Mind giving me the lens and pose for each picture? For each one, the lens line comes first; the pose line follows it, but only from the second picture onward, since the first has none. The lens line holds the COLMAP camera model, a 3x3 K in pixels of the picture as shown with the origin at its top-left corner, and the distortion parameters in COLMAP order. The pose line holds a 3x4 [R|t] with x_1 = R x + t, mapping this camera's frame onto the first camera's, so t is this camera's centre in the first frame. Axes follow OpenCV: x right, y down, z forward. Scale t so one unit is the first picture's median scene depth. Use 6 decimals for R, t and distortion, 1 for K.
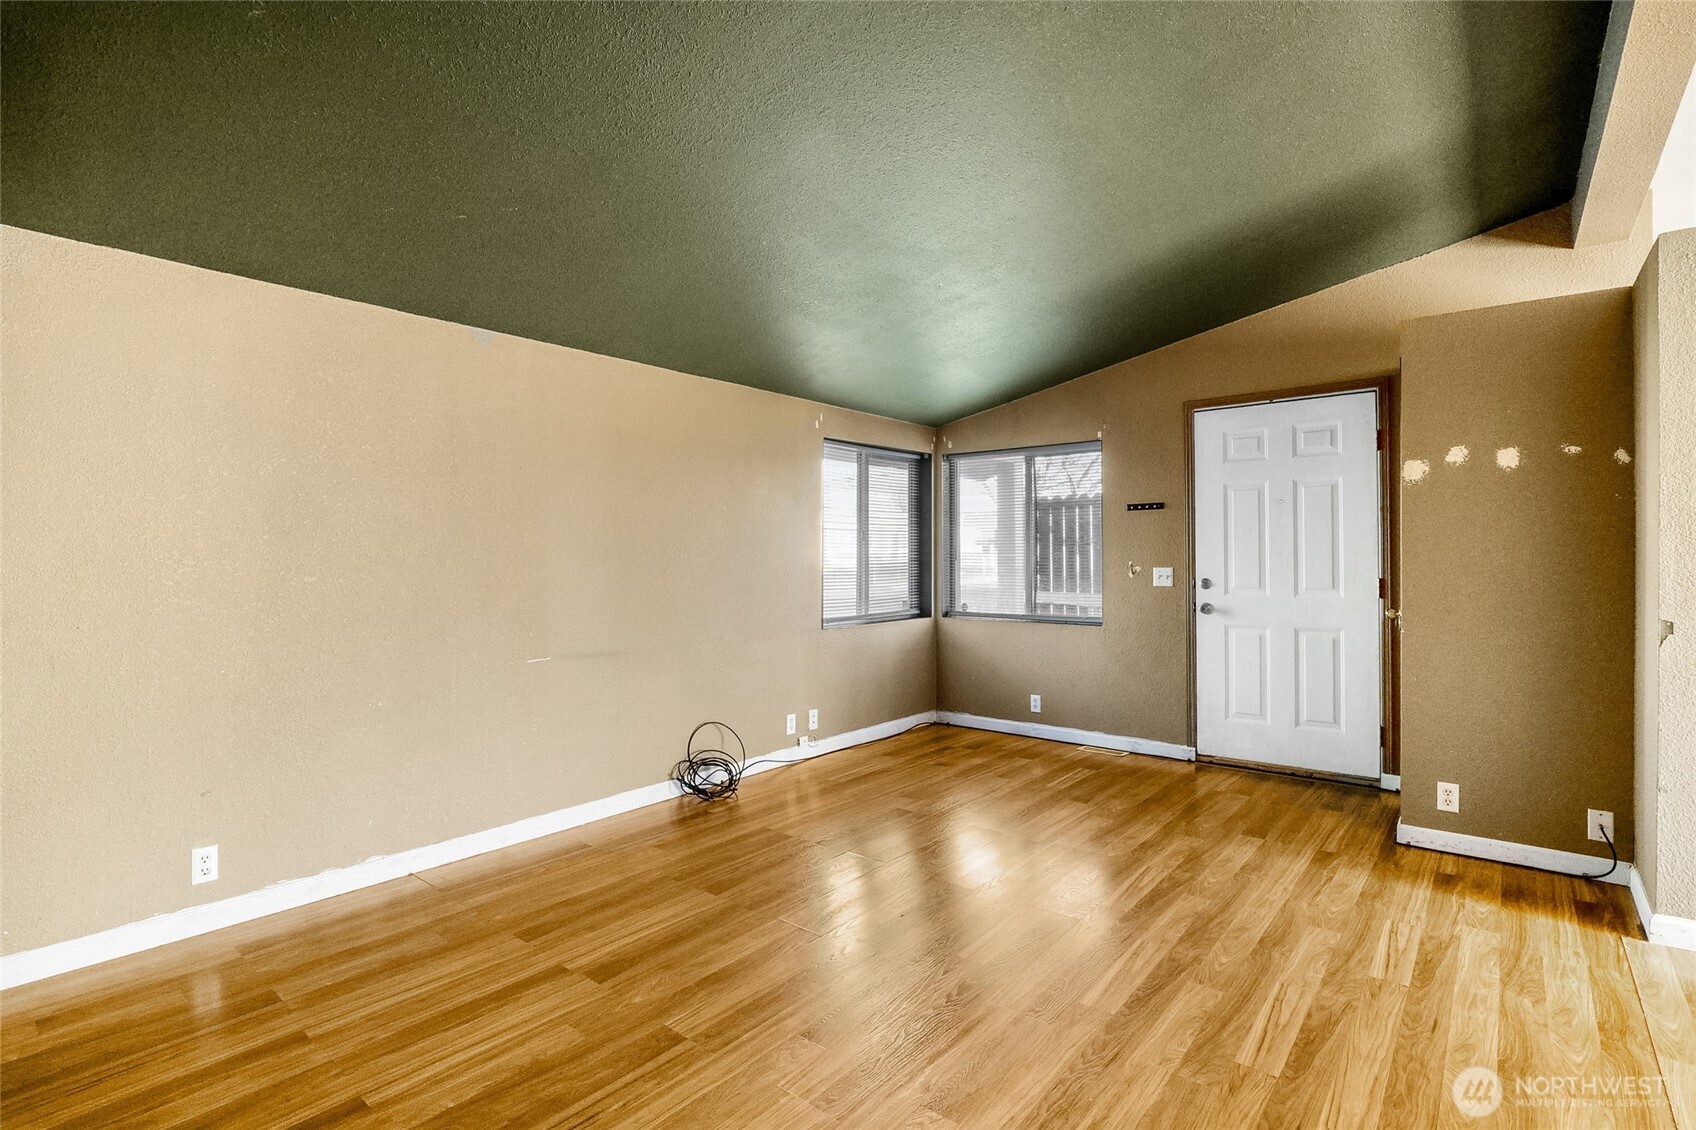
lens RADIAL K [[801.3, 0, 825.1], [0, 801.3, 571.0], [0, 0, 1]] dist [-0.018055, 0.001070]
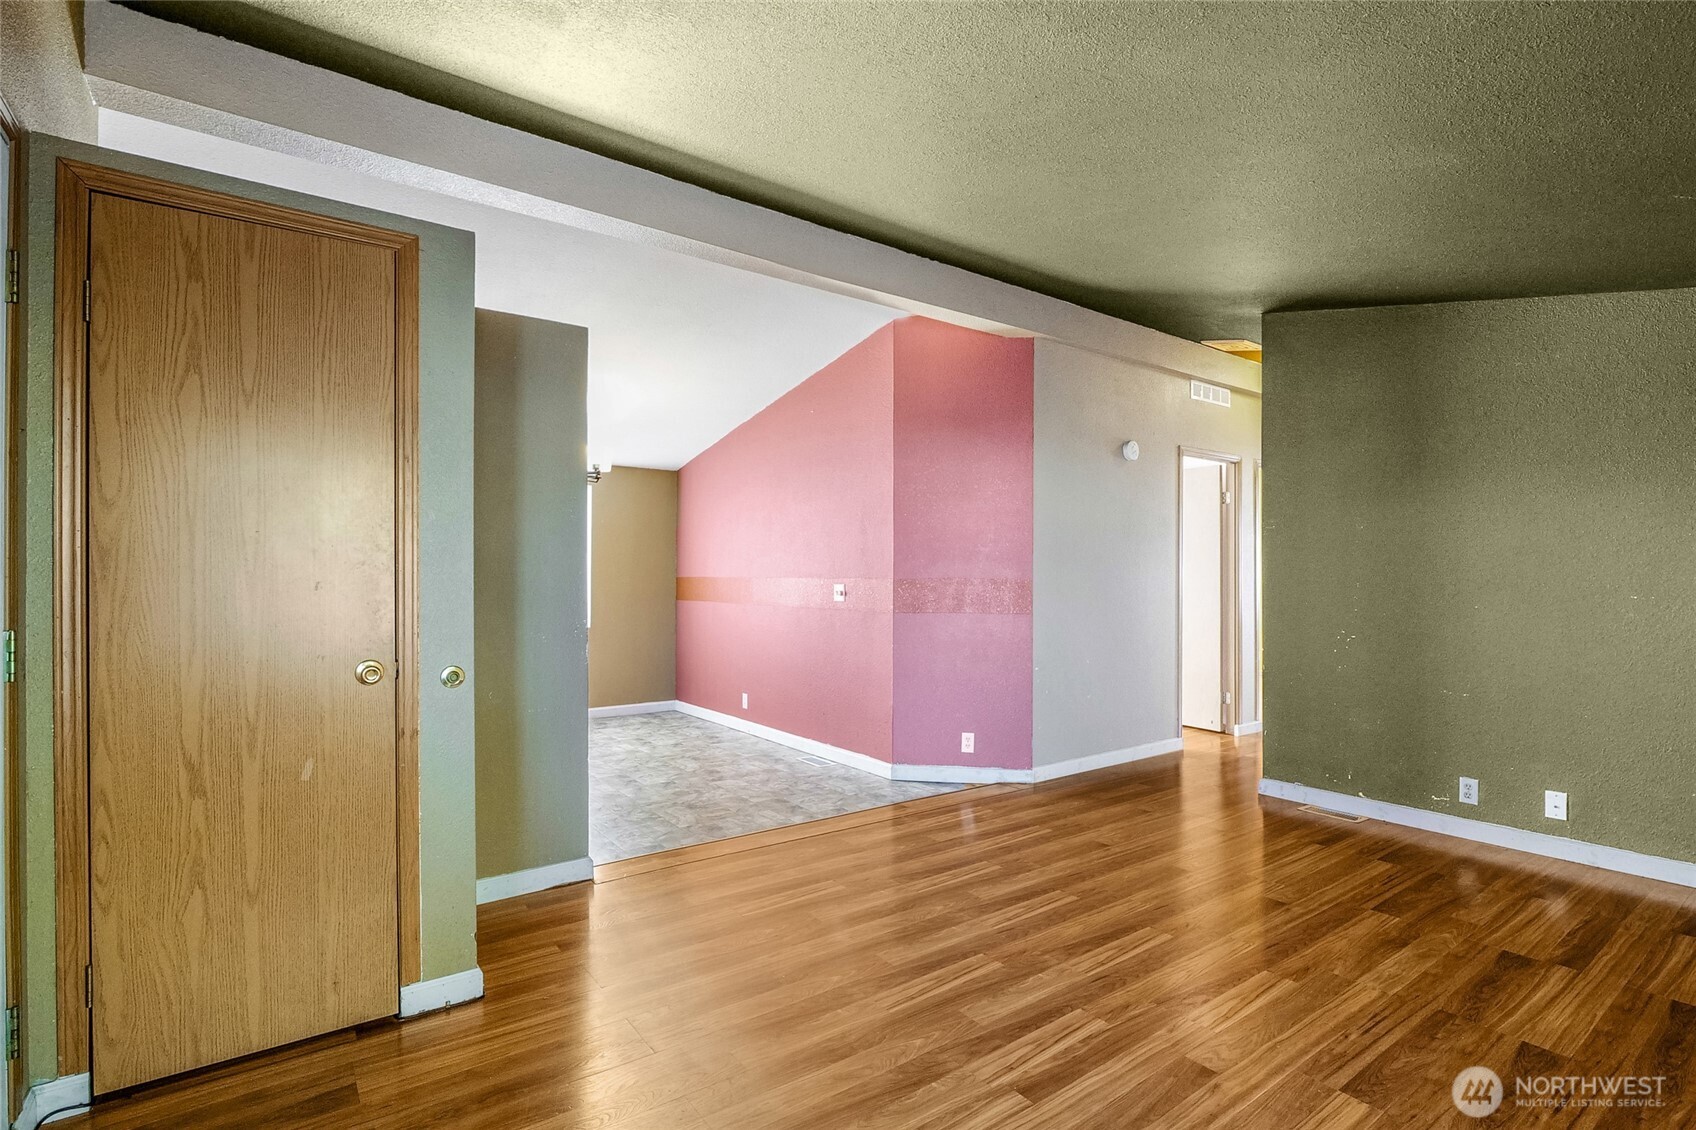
lens RADIAL K [[801.3, 0, 843.9], [0, 801.3, 578.2], [0, 0, 1]] dist [-0.018055, 0.001070]
pose [[-0.974603, -0.000249, 0.223942, 0.273525], [0.003796, 0.999837, 0.017630, -0.027197], [-0.223910, 0.018033, -0.974443, 1.632769]]
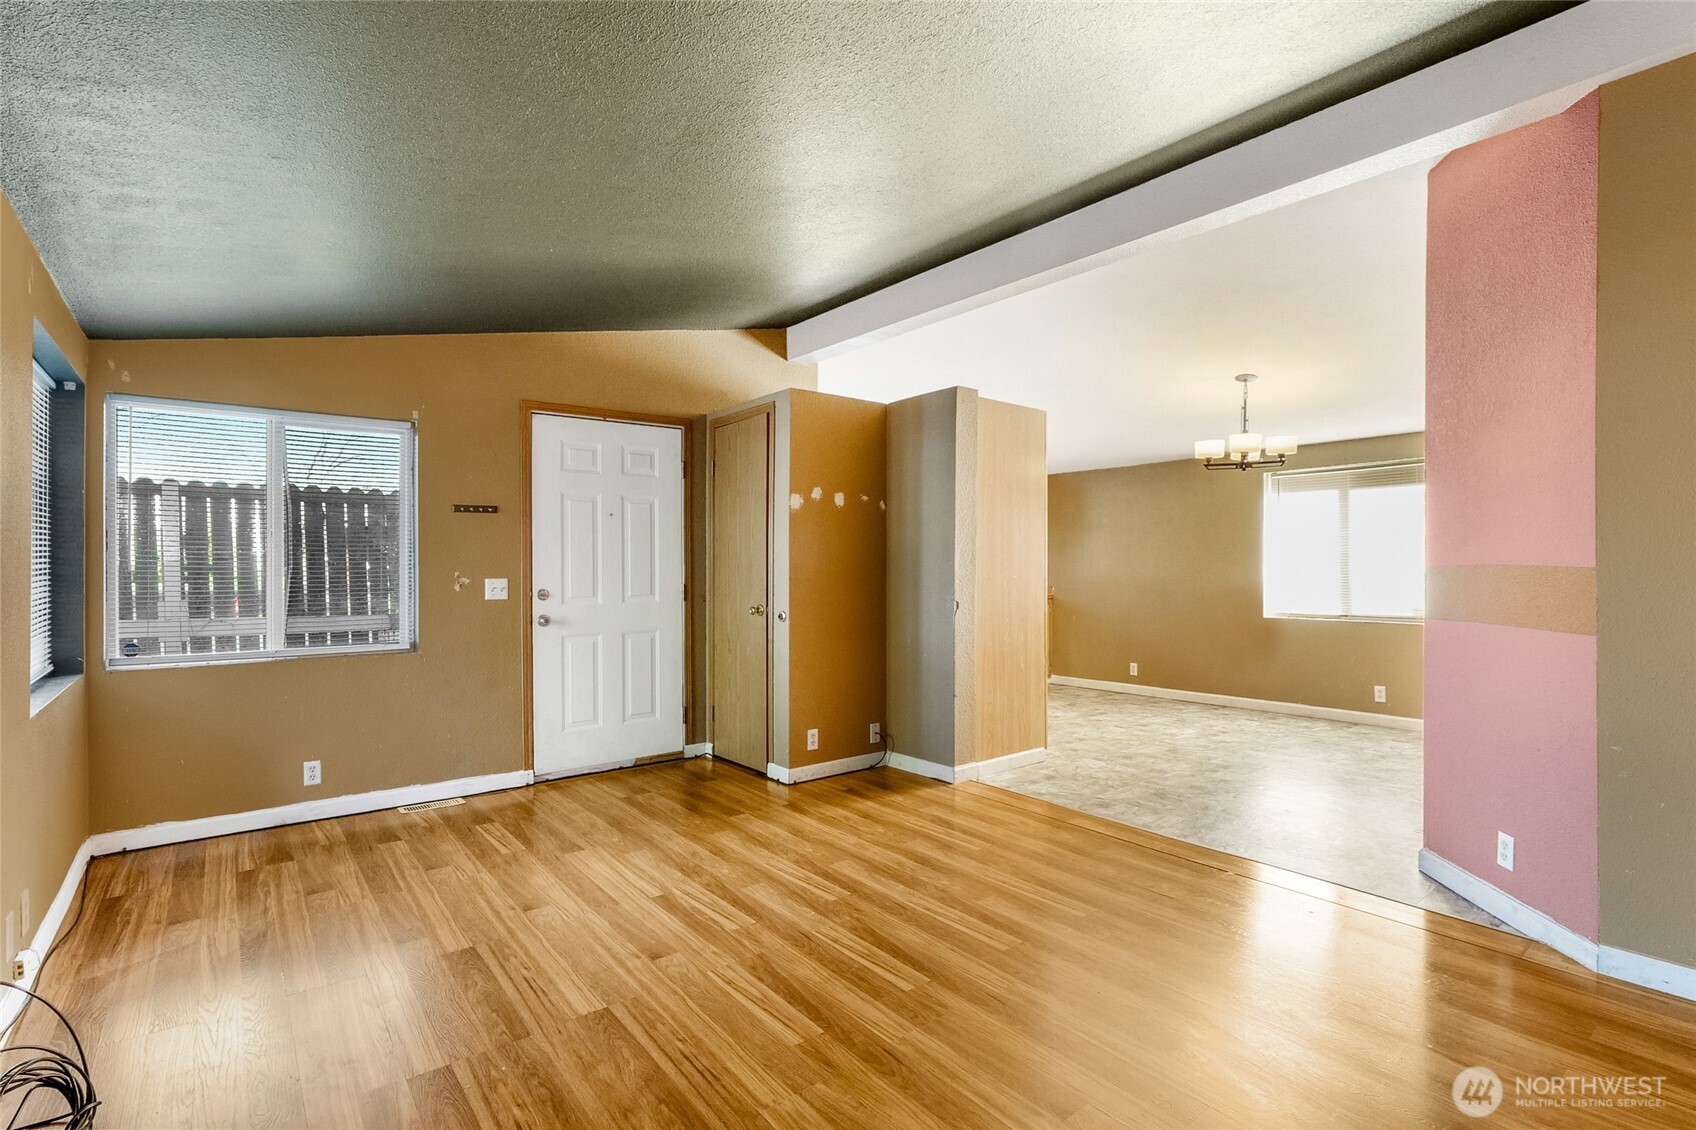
lens RADIAL K [[801.3, 0, 853.0], [0, 801.3, 560.2], [0, 0, 1]] dist [-0.018055, 0.001070]
pose [[0.183982, 0.010734, 0.982871, -0.574640], [0.019911, 0.999694, -0.014645, -0.005497], [-0.982728, 0.022265, 0.183712, 0.663058]]
